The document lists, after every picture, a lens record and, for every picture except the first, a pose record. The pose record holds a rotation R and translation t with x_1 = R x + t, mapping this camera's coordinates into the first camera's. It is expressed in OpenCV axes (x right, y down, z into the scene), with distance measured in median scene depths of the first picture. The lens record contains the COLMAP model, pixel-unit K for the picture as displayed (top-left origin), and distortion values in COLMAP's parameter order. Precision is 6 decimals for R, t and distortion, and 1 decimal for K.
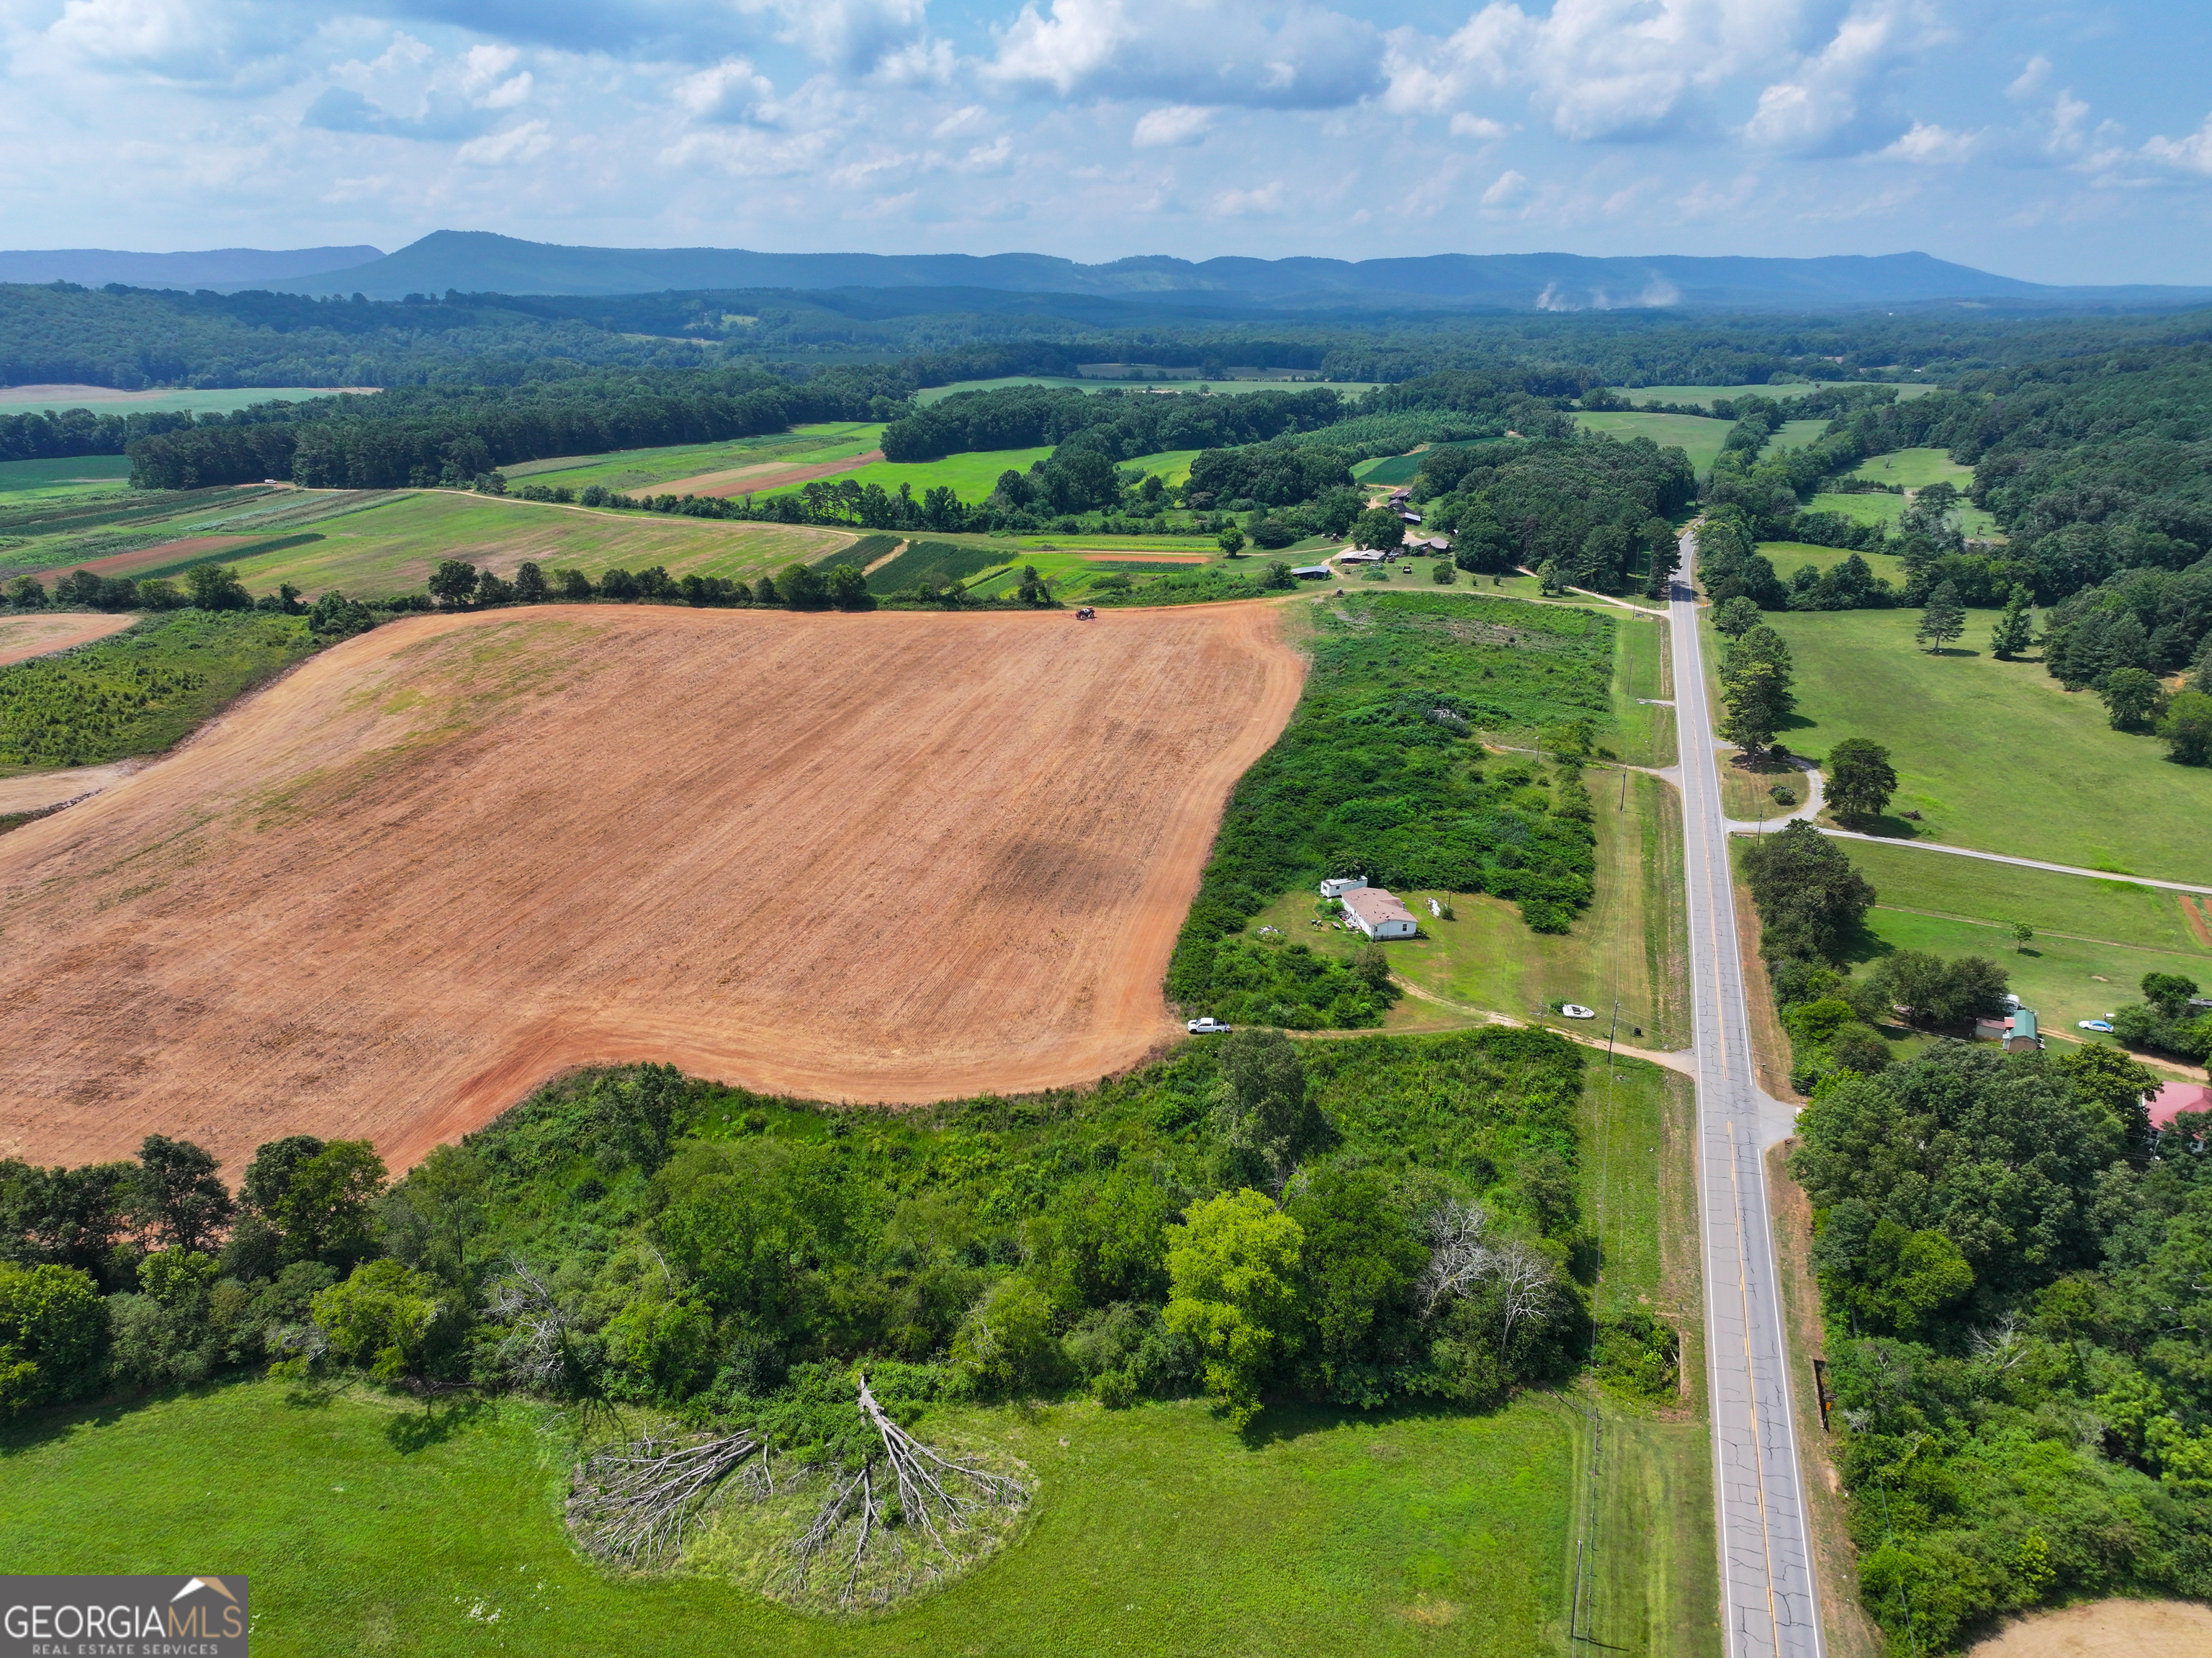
lens RADIAL K [[1556.8, 0, 1112.3], [0, 1556.8, 827.7], [0, 0, 1]] dist [-0.007886, 0.027166]
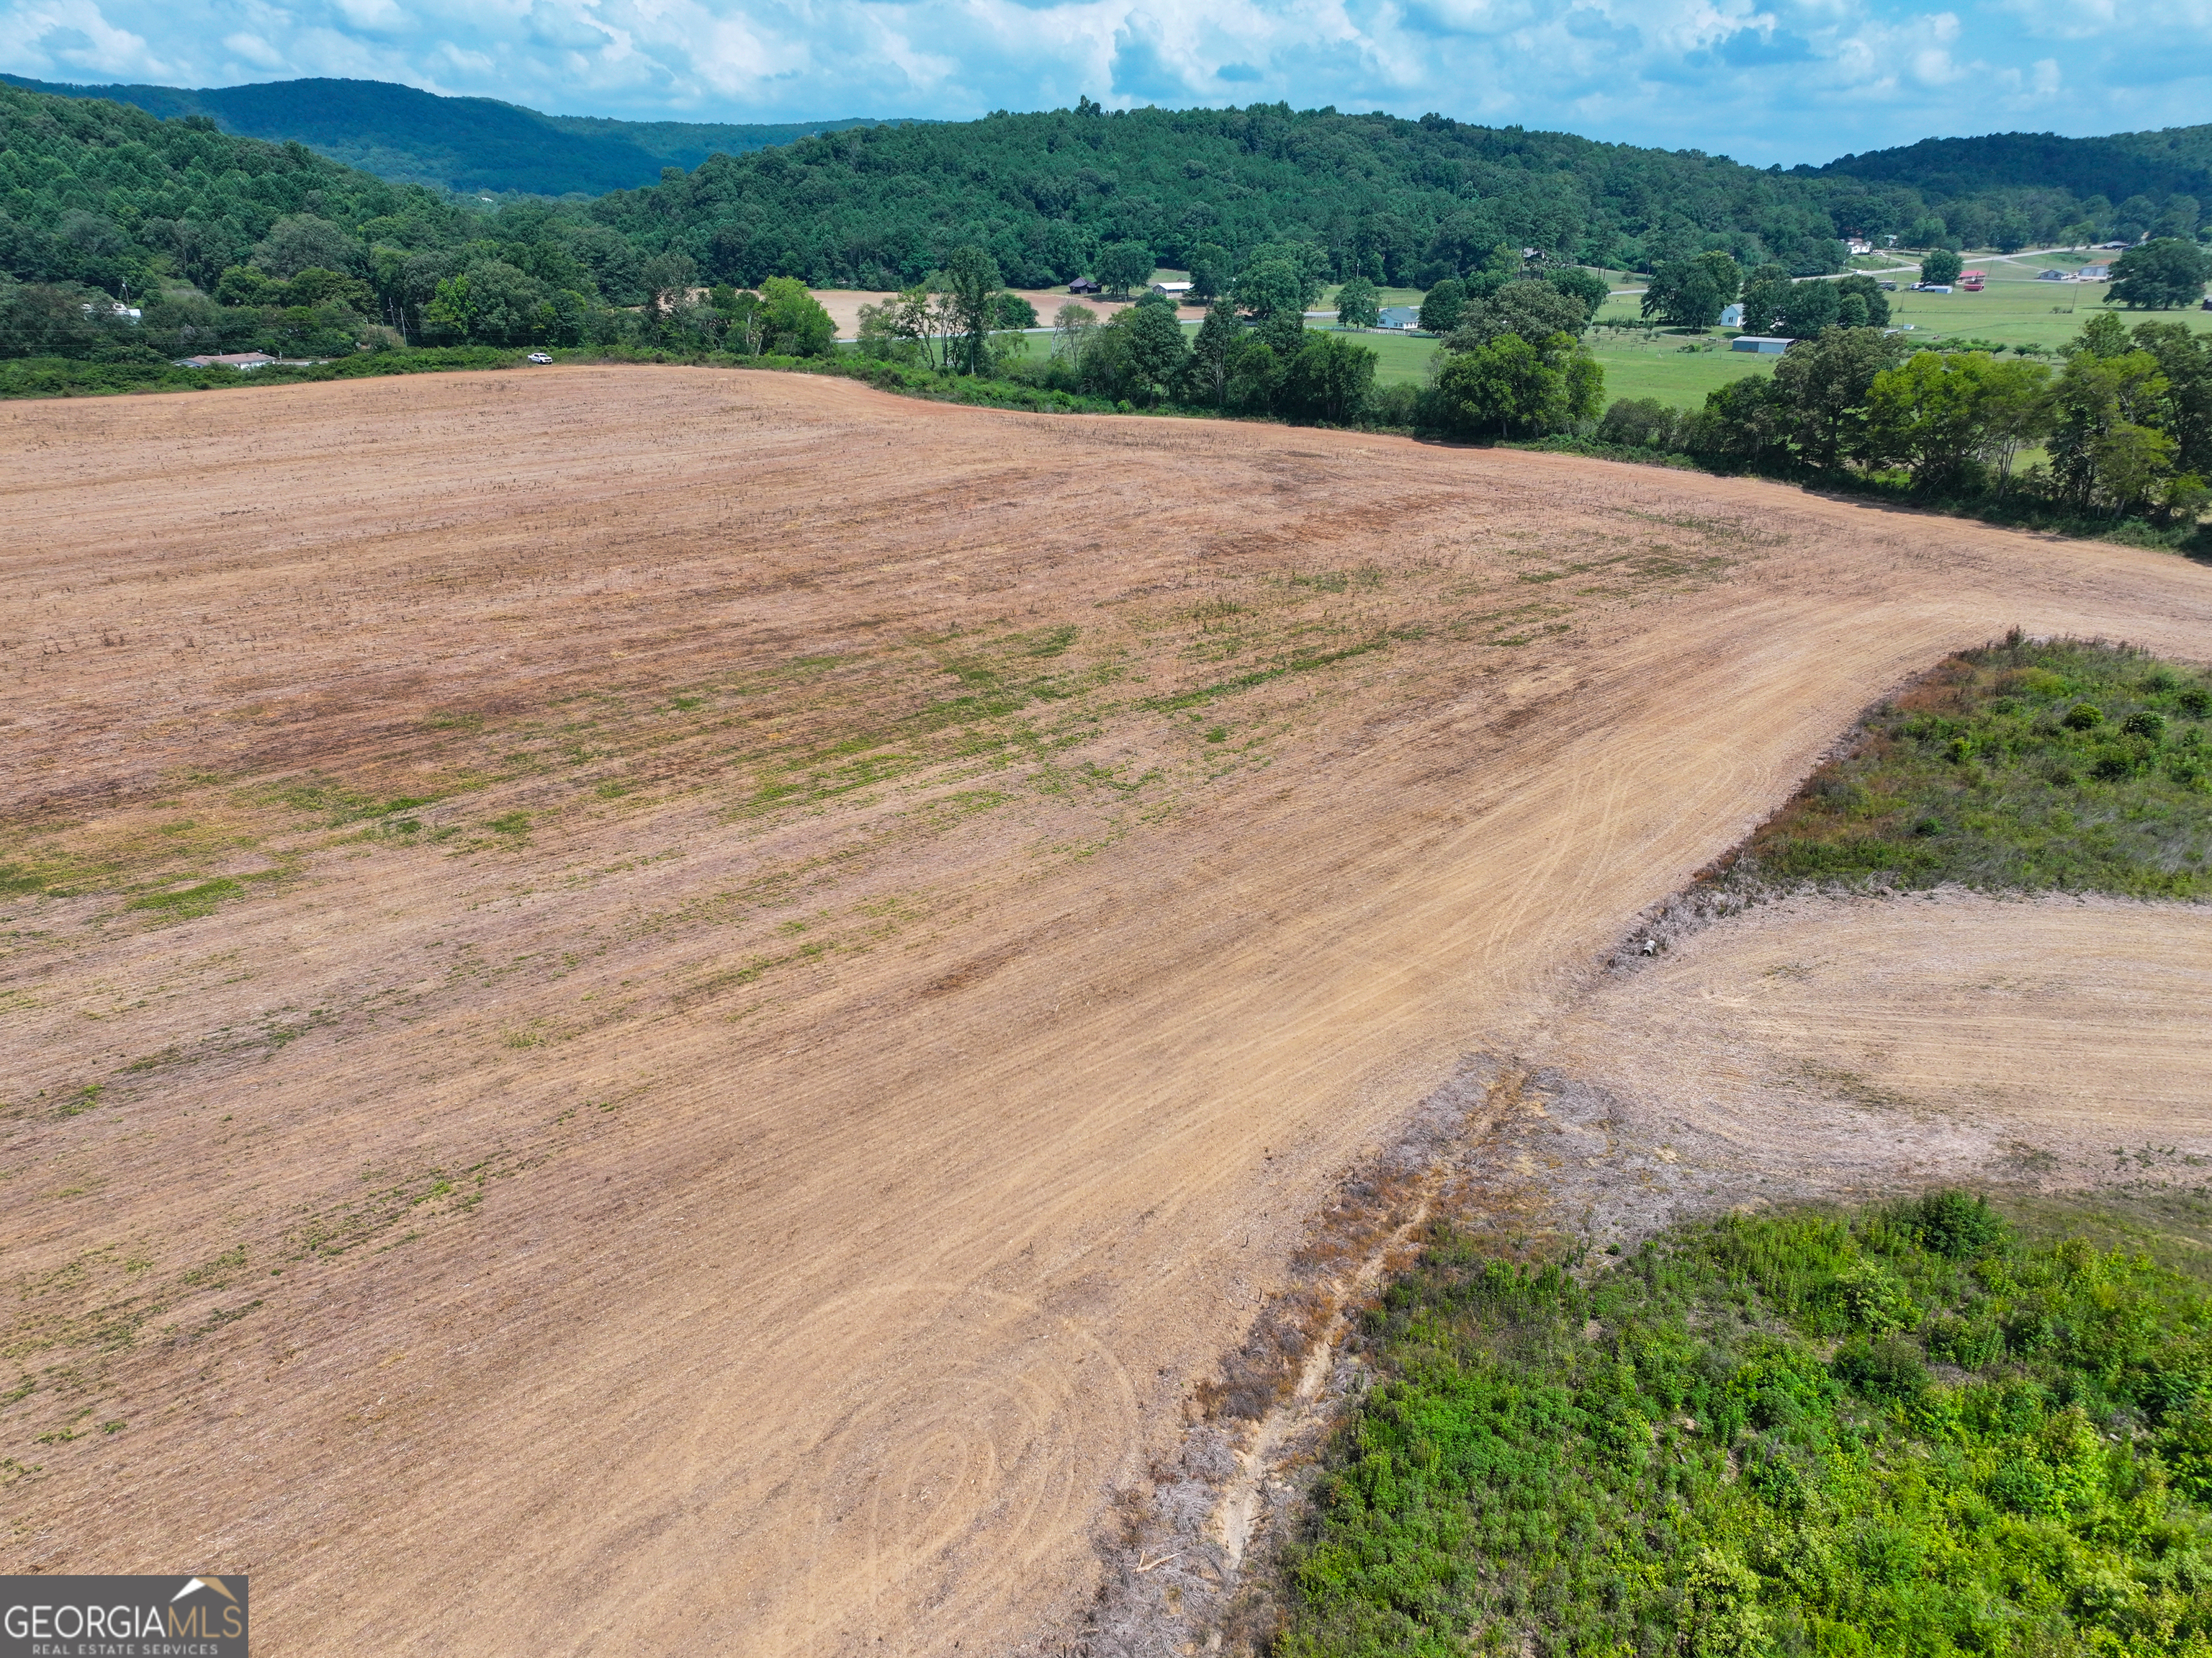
lens RADIAL K [[1556.8, 0, 1114.8], [0, 1556.8, 829.2], [0, 0, 1]] dist [-0.007886, 0.027166]
pose [[-0.841128, -0.199430, 0.502724, -0.474764], [0.178203, 0.775427, 0.605770, -0.119773], [-0.510634, 0.599117, -0.616694, 0.786429]]
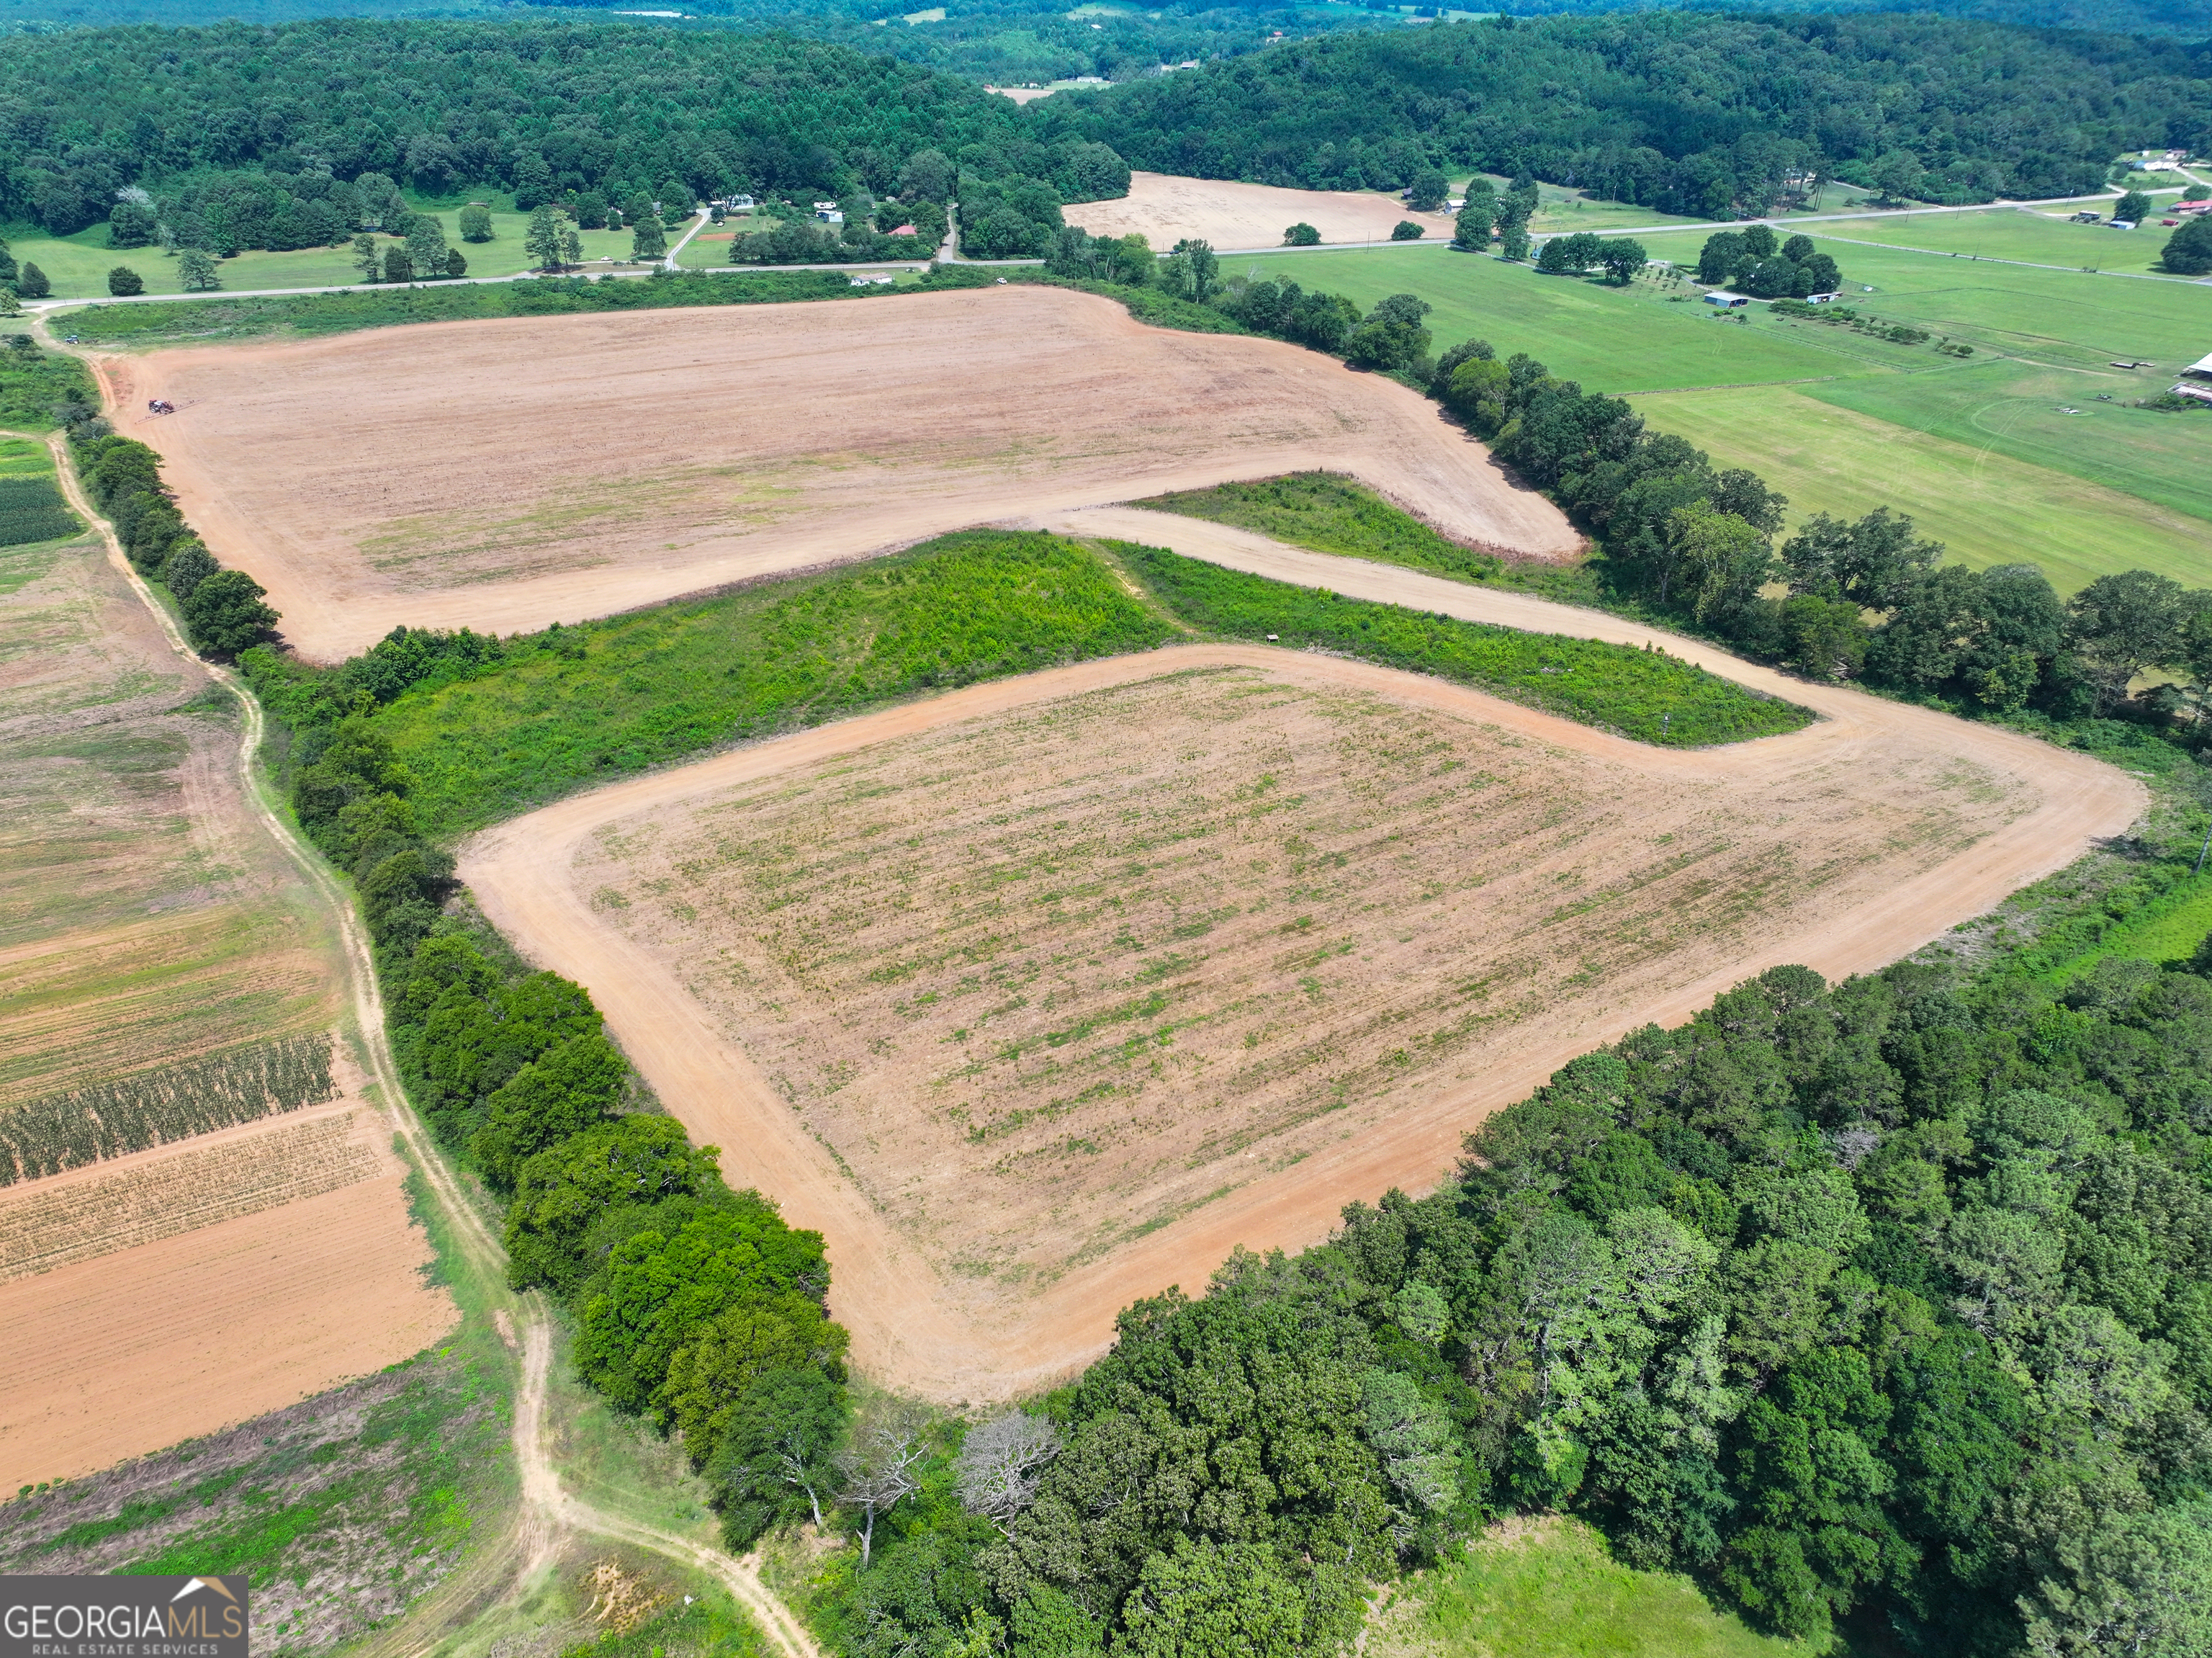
lens RADIAL K [[1556.8, 0, 1113.4], [0, 1556.8, 828.2], [0, 0, 1]] dist [-0.007886, 0.027166]
pose [[-0.579817, -0.404295, 0.707359, -1.068461], [0.264320, 0.727896, 0.632695, -0.383954], [-0.770679, 0.553817, -0.315183, 0.995470]]
